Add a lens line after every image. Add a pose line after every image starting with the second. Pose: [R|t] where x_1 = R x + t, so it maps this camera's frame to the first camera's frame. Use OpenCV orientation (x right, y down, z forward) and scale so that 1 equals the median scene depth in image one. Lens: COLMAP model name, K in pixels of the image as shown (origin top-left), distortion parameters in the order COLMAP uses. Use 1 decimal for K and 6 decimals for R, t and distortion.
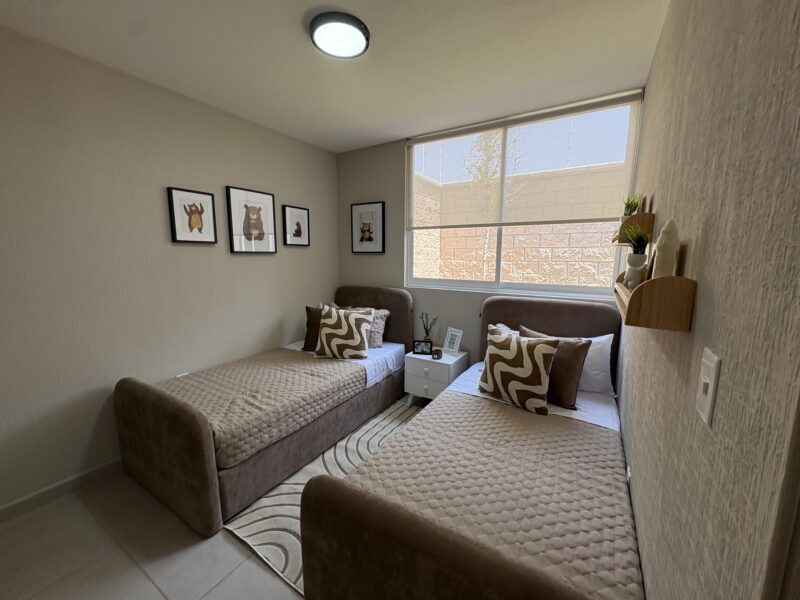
lens RADIAL K [[319.9, 0, 401.5], [0, 319.9, 298.8], [0, 0, 1]] dist [0.001466, 0.000190]
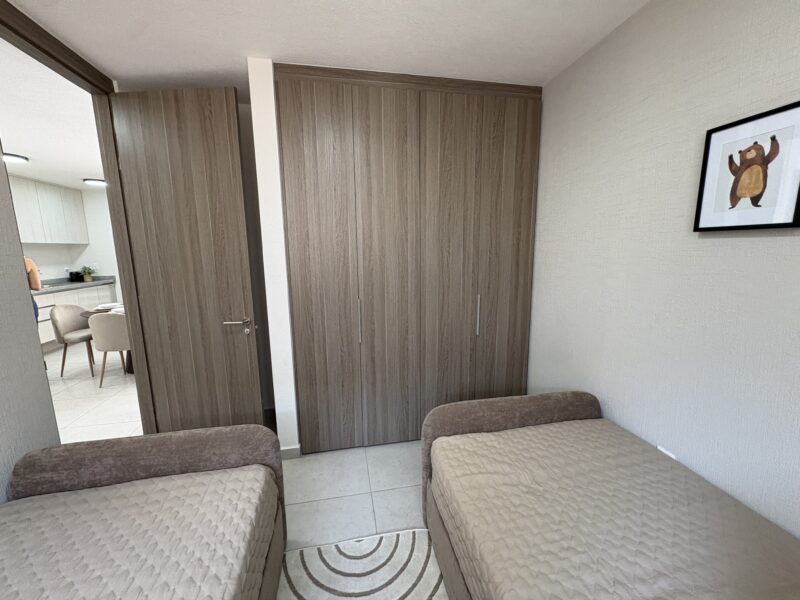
lens RADIAL K [[319.9, 0, 402.8], [0, 319.9, 298.0], [0, 0, 1]] dist [0.001466, 0.000190]
pose [[-0.746227, 0.108428, -0.656802, 0.054942], [-0.089583, 0.961315, 0.260479, -0.158670], [0.659637, 0.253215, -0.707645, 1.047818]]
